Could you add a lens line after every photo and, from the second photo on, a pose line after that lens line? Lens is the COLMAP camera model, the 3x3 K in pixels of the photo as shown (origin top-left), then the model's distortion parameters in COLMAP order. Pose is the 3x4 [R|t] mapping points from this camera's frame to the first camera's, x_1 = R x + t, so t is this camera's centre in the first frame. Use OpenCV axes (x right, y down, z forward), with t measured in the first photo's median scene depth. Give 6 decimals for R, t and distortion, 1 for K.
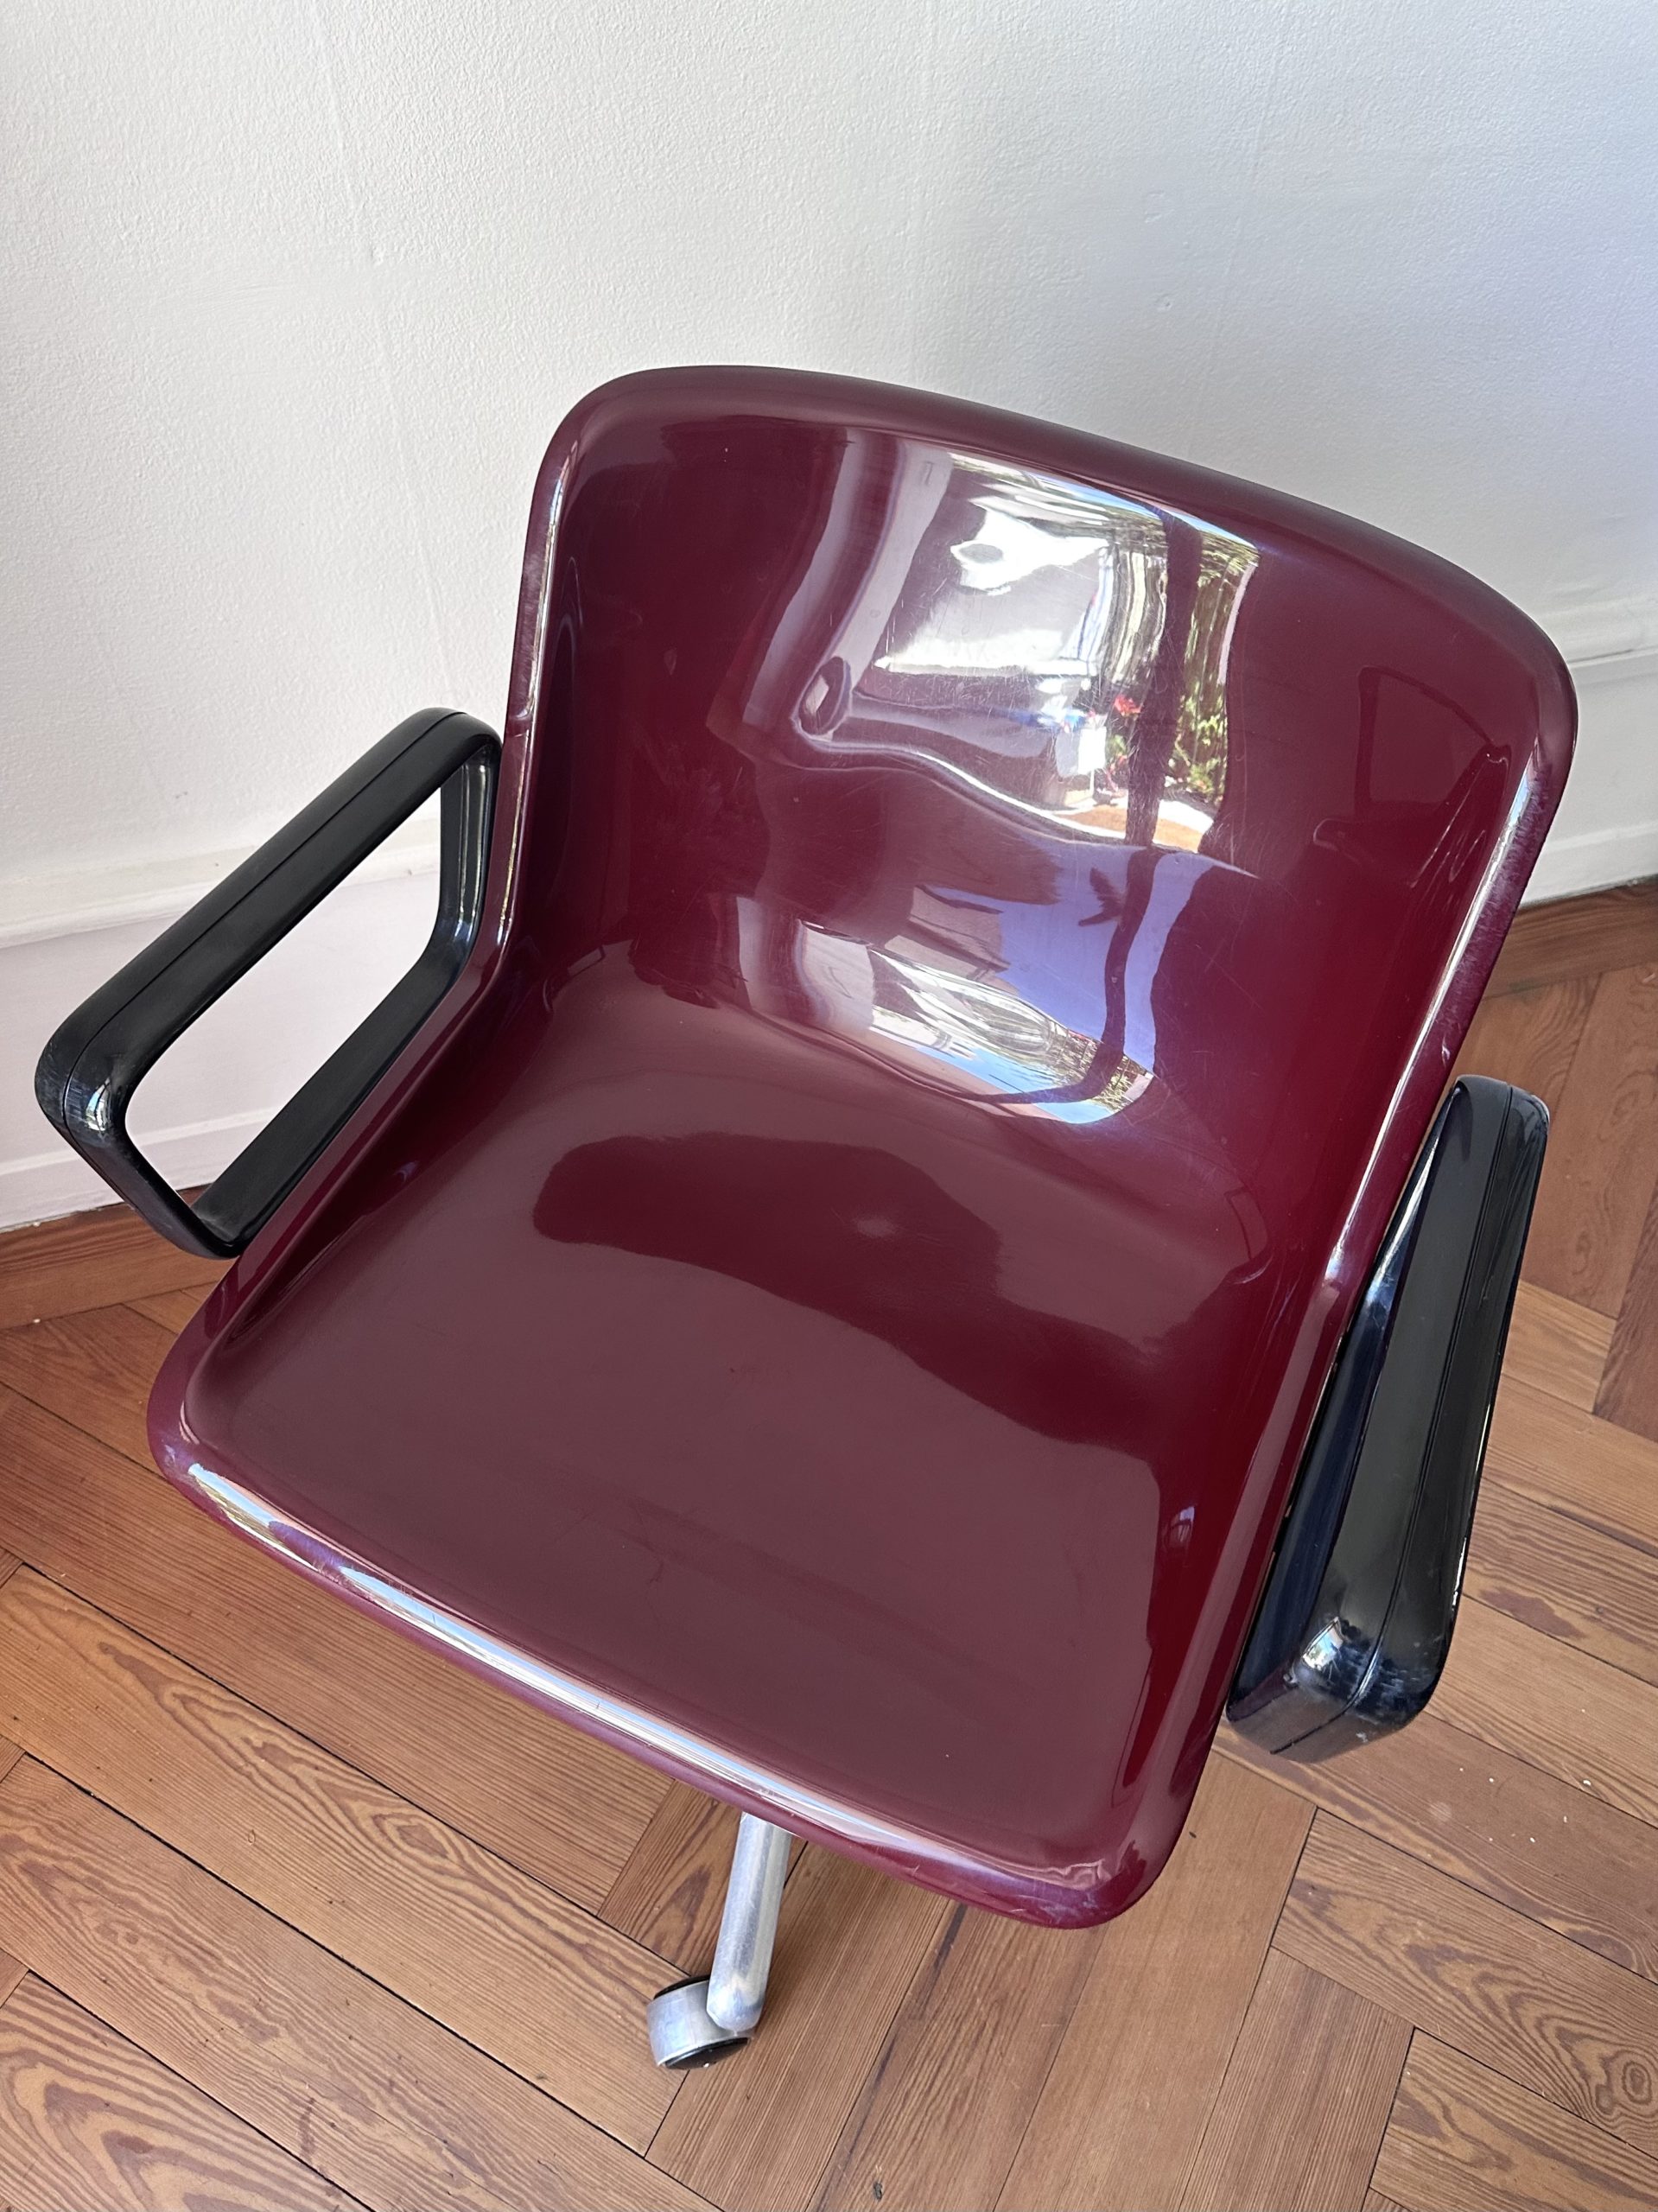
lens RADIAL K [[1606.2, 0, 835.5], [0, 1606.2, 1140.2], [0, 0, 1]] dist [0.003663, -0.009417]
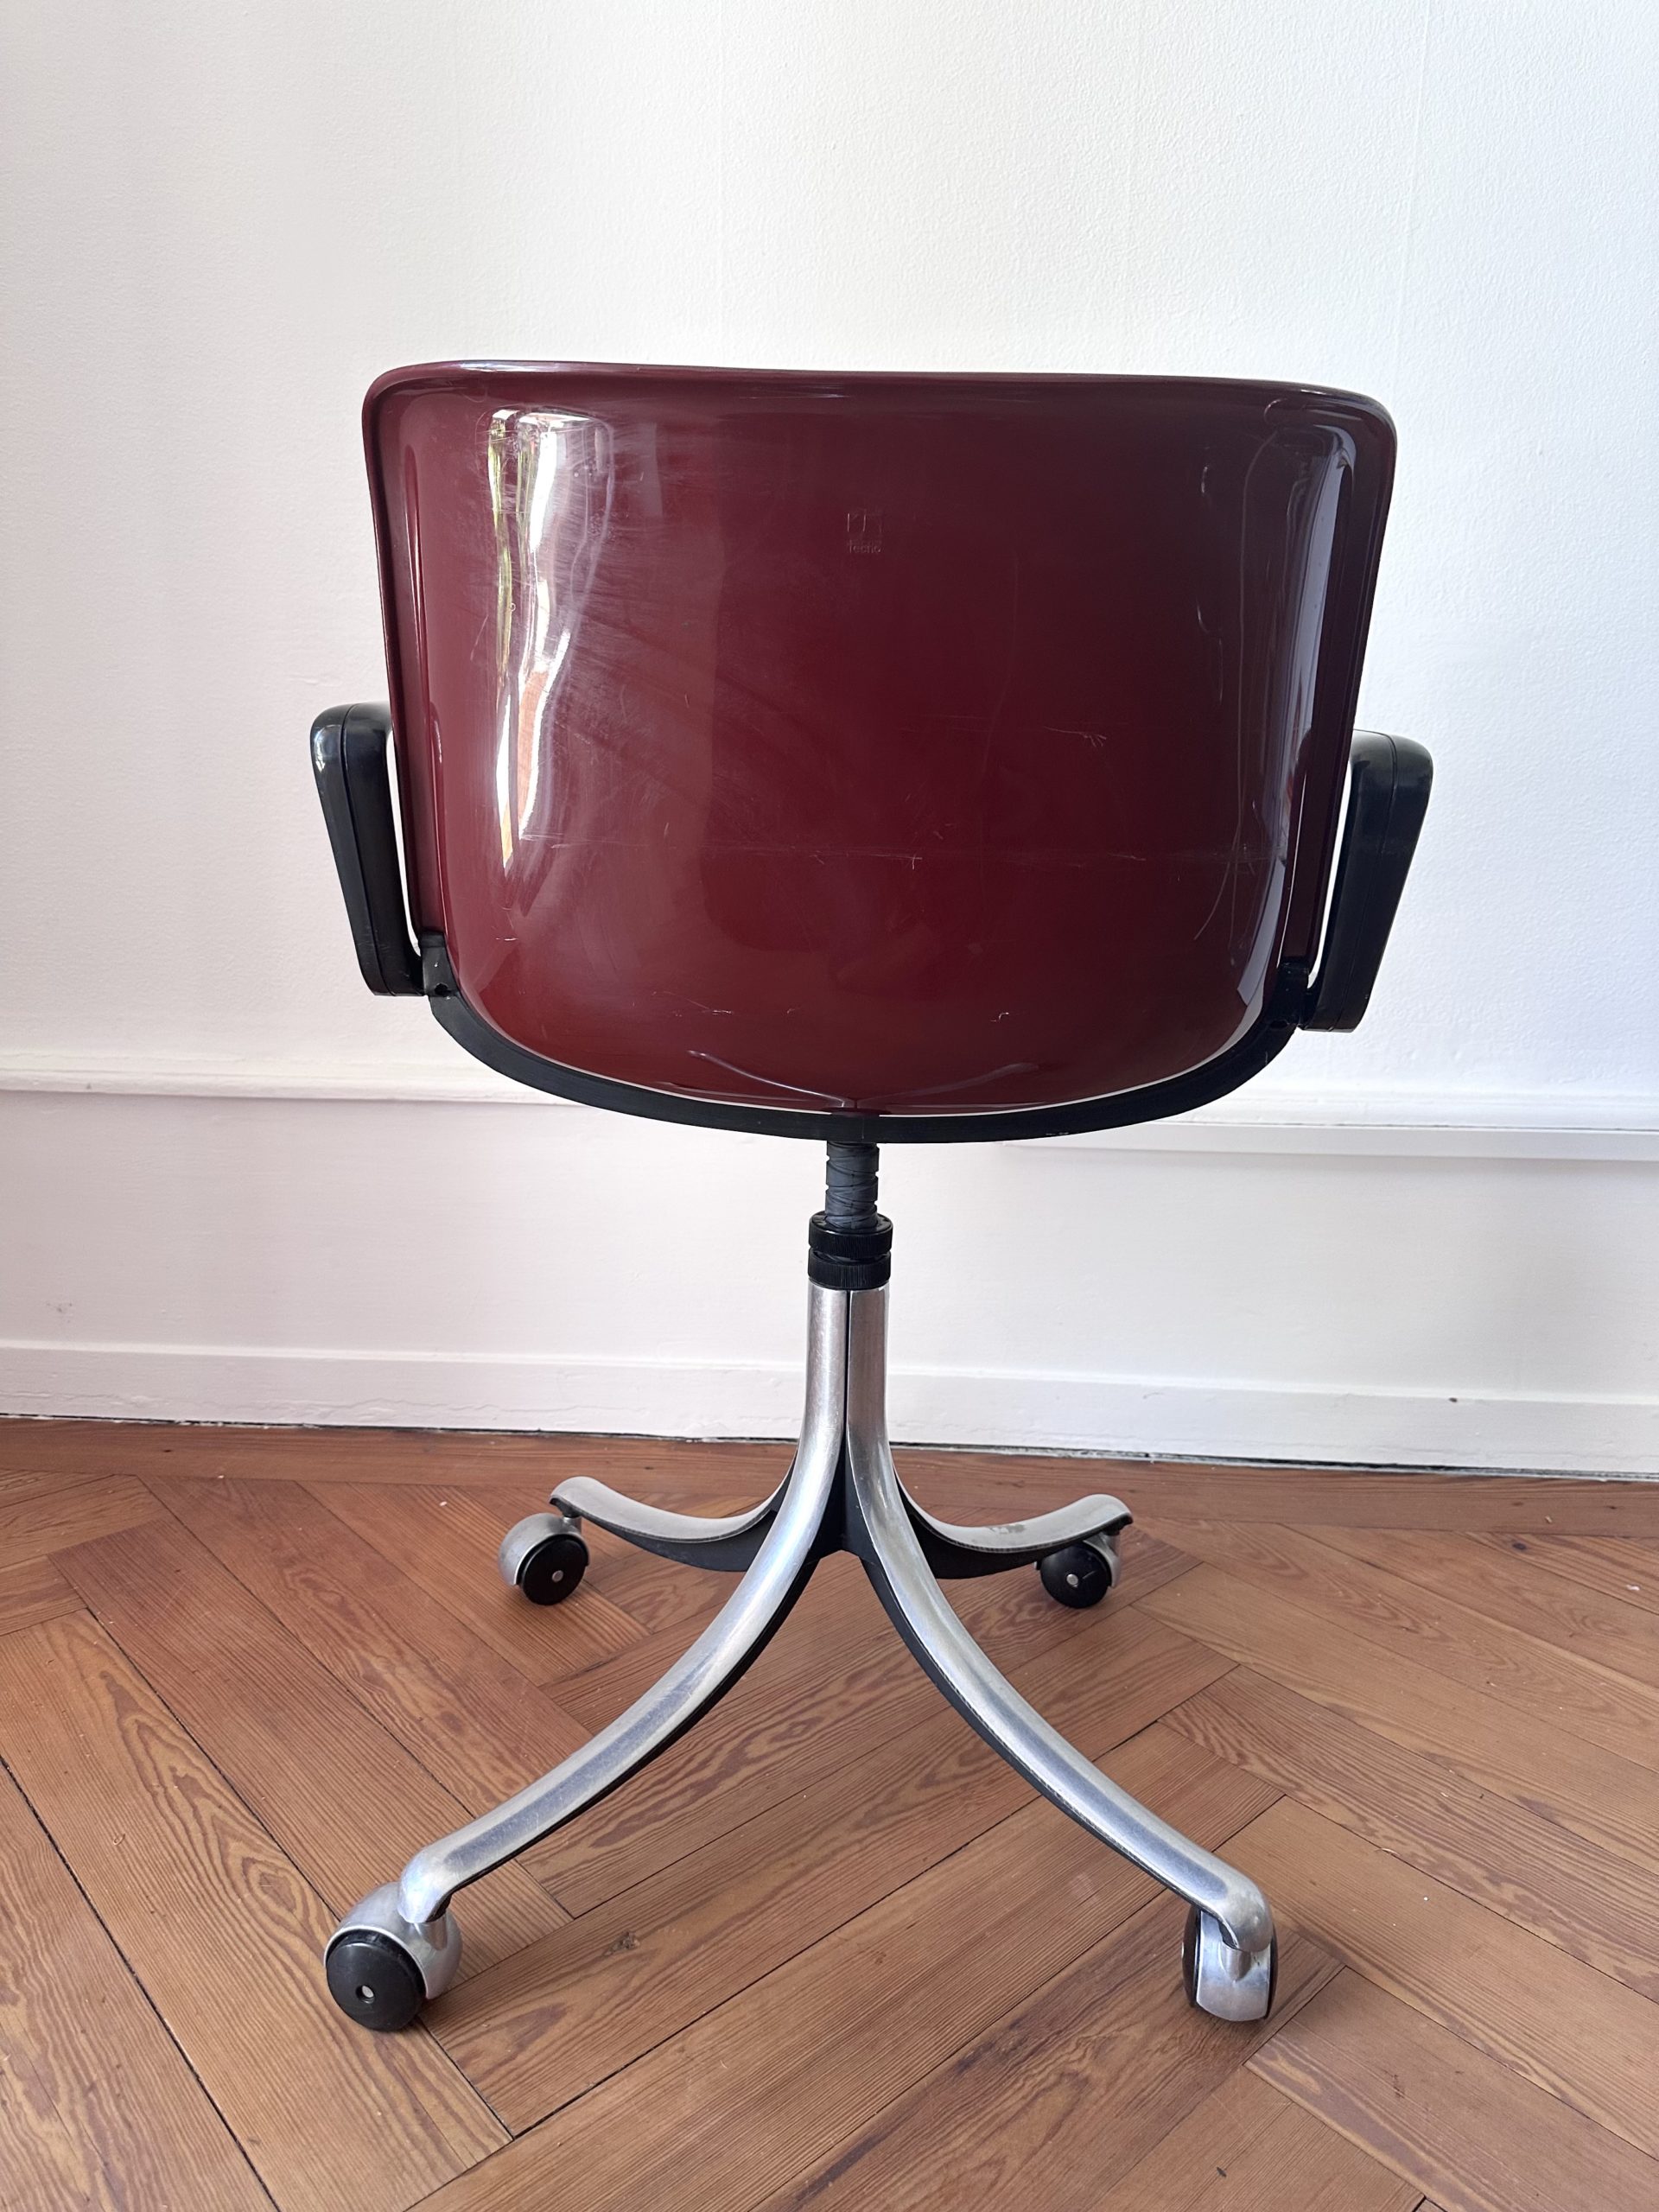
lens RADIAL K [[1571.6, 0, 832.4], [0, 1571.6, 1116.4], [0, 0, 1]] dist [-0.006963, -0.003269]
pose [[0.942827, 0.064275, -0.327026, 0.277480], [-0.257757, 0.762654, -0.593228, 0.574286], [0.211277, 0.643605, 0.735618, 0.206897]]
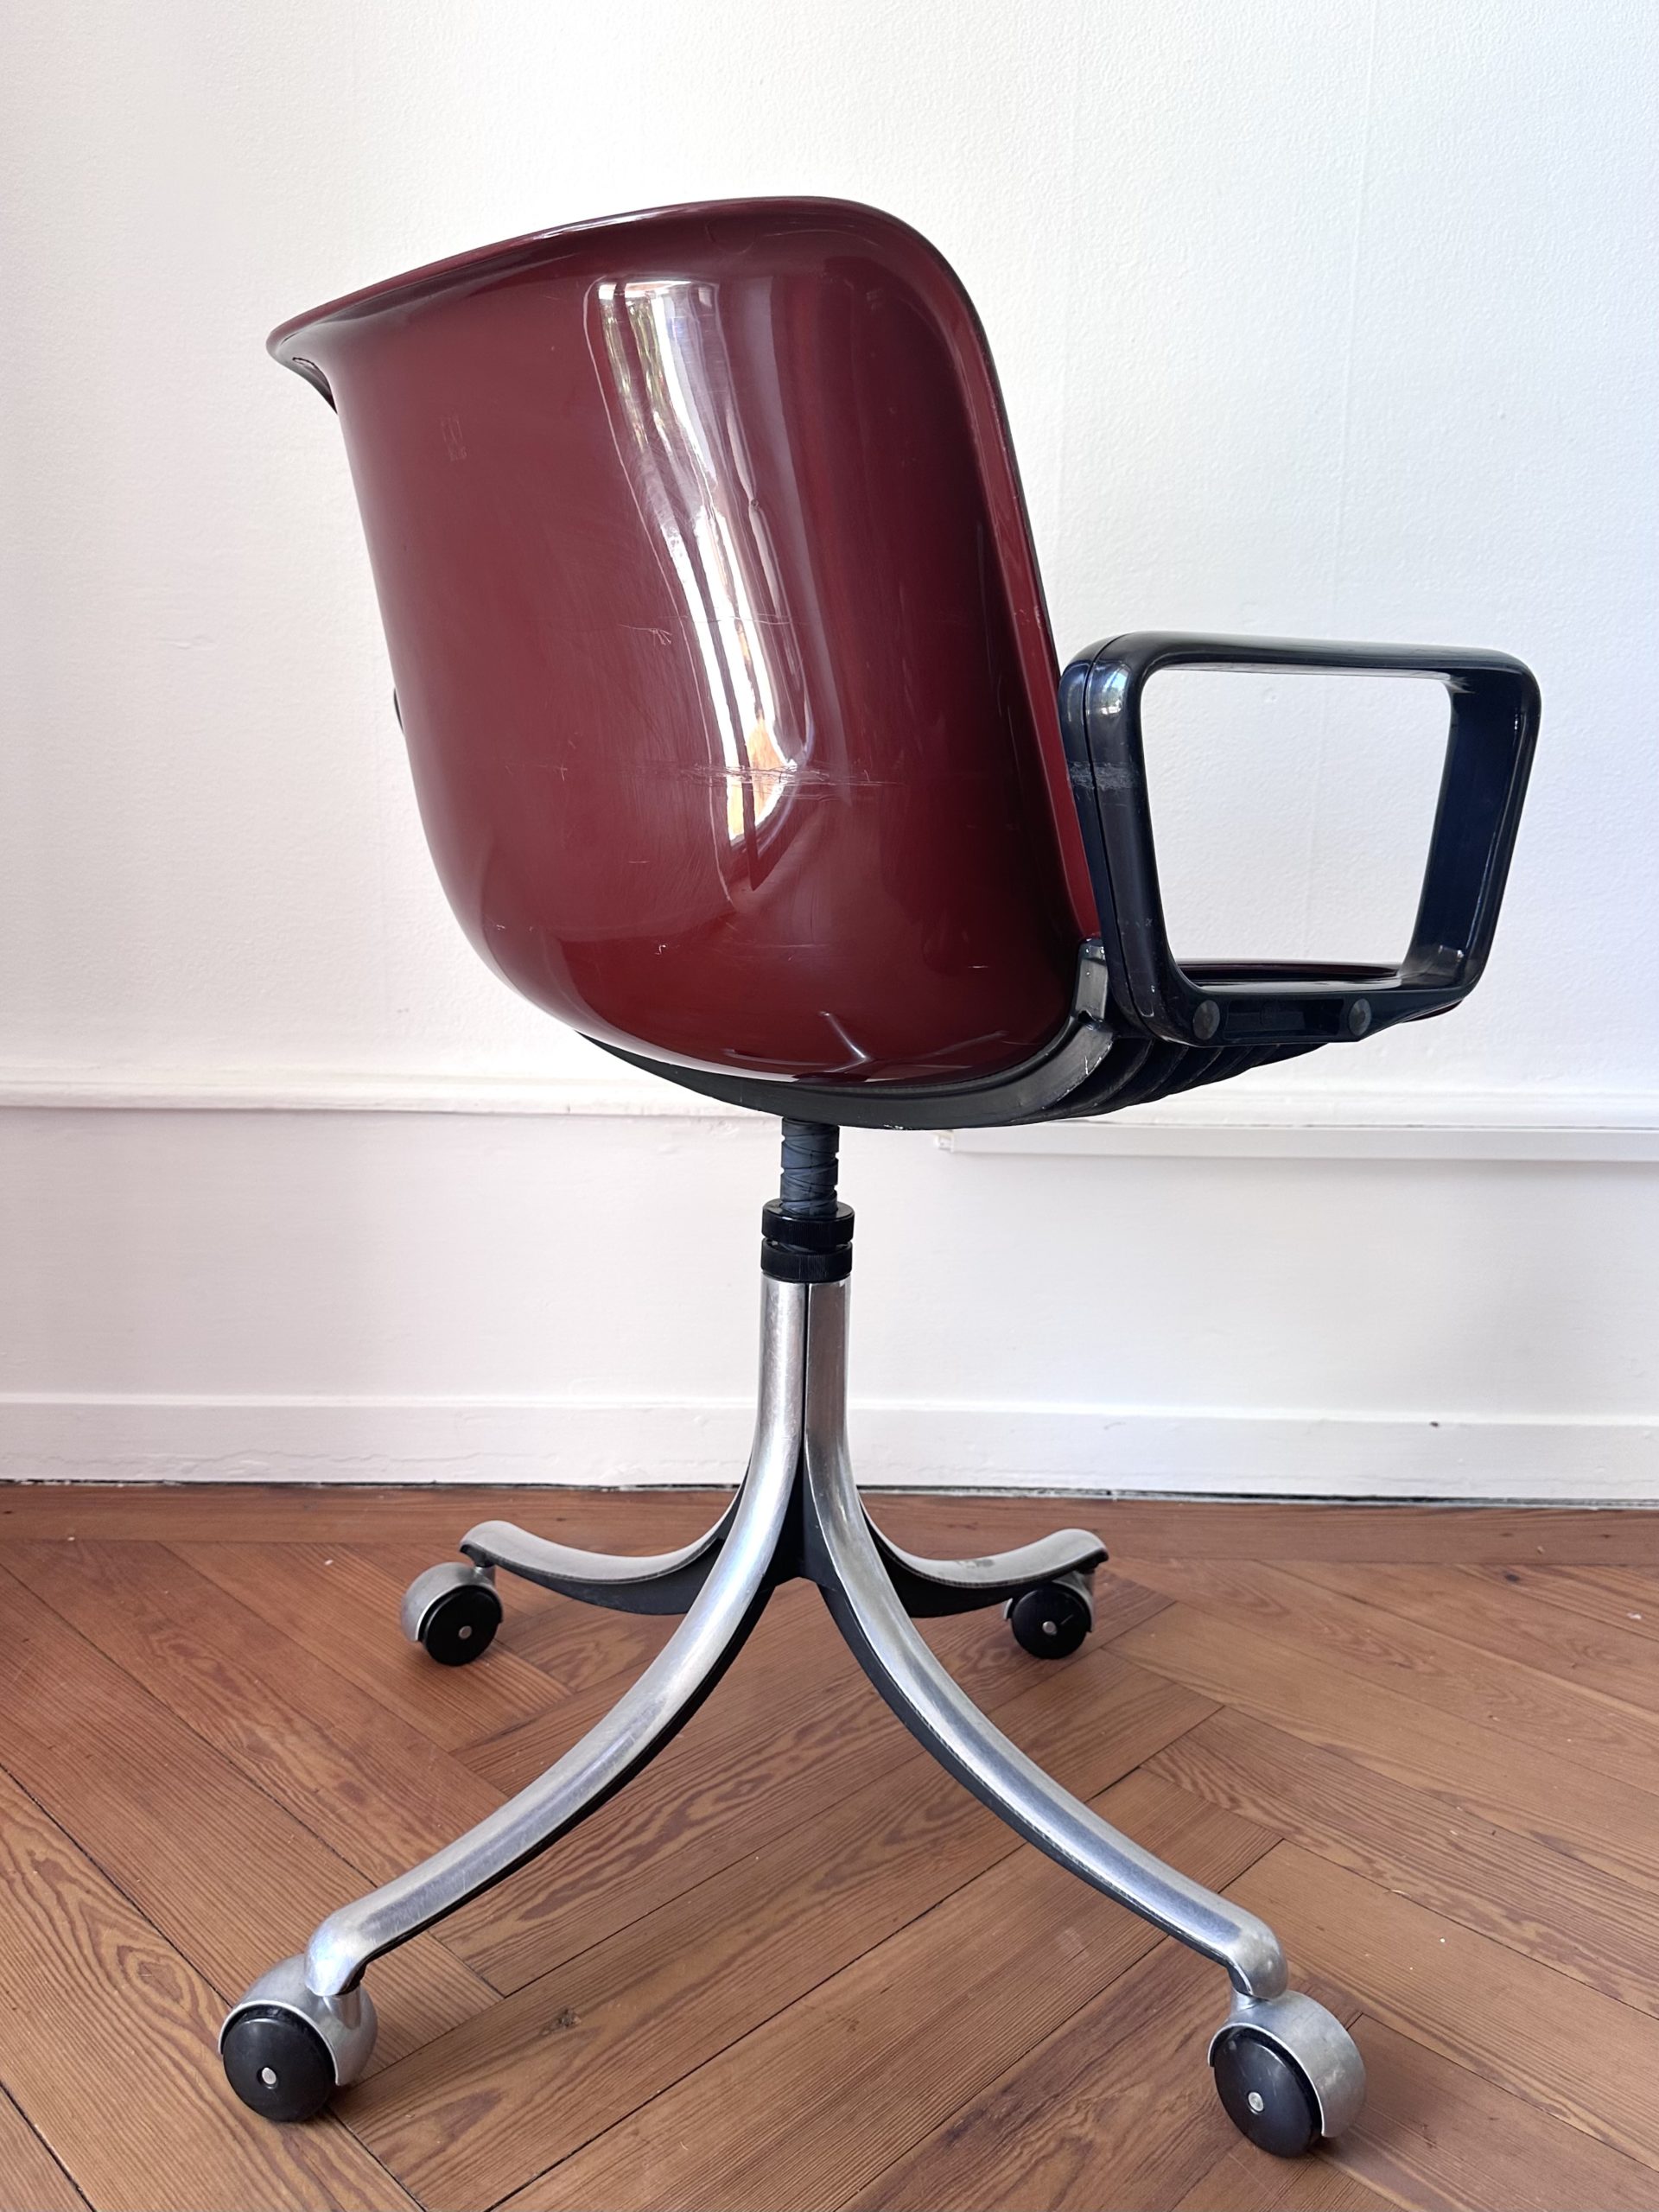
lens RADIAL K [[1726.9, 0, 829.5], [0, 1726.9, 1106.0], [0, 0, 1]] dist [-0.010080, 0.000751]
pose [[0.962479, 0.041319, -0.268193, 0.247910], [-0.210729, 0.736491, -0.642786, 0.621314], [0.170963, 0.675184, 0.717564, 0.230239]]
